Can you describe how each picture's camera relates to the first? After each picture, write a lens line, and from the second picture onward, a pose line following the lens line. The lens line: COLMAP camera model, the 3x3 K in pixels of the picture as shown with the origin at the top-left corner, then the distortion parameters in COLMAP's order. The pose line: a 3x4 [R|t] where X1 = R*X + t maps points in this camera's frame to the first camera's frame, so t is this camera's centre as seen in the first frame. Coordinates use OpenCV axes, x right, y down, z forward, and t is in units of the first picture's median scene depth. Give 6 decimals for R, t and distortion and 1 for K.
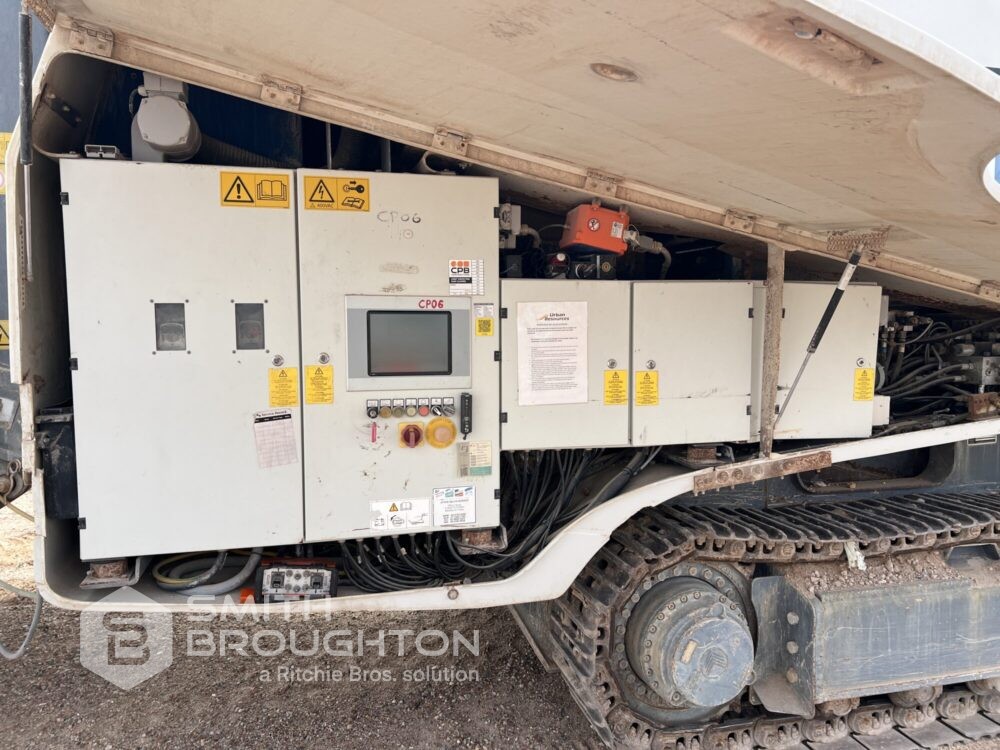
lens RADIAL K [[751.7, 0, 496.7], [0, 751.7, 383.0], [0, 0, 1]] dist [0.059986, -0.067253]
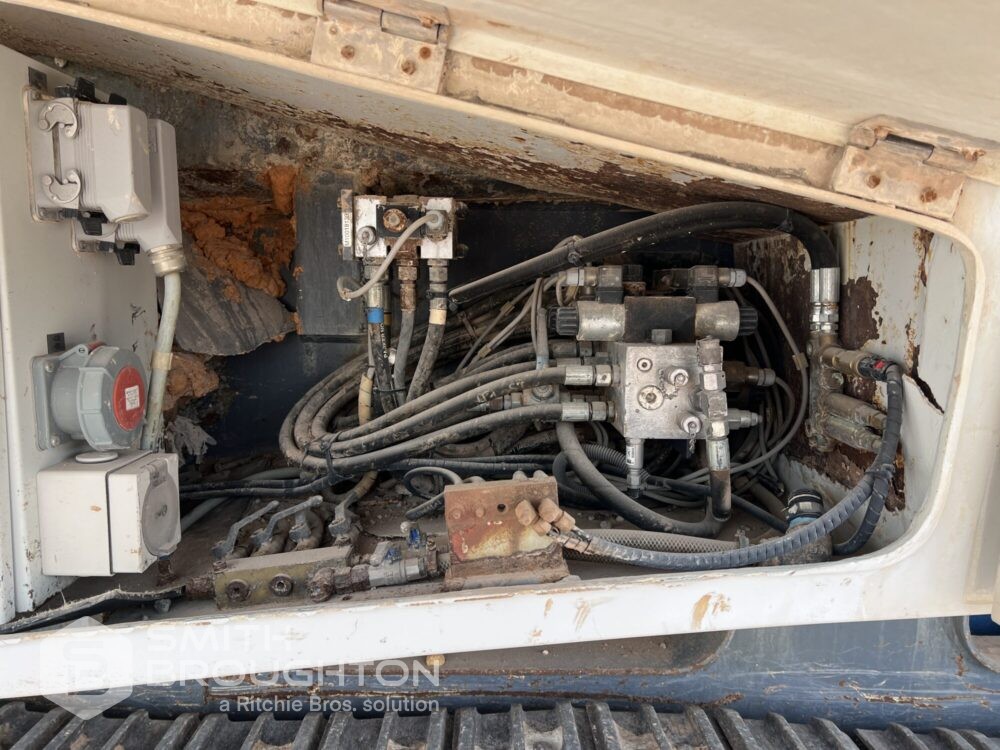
lens RADIAL K [[751.7, 0, 496.7], [0, 751.7, 383.0], [0, 0, 1]] dist [0.059986, -0.067253]
pose [[0.976848, 0.032465, -0.211455, 0.200512], [-0.026229, 0.999136, 0.032230, -0.008352], [0.212319, -0.025938, 0.976856, 0.215834]]
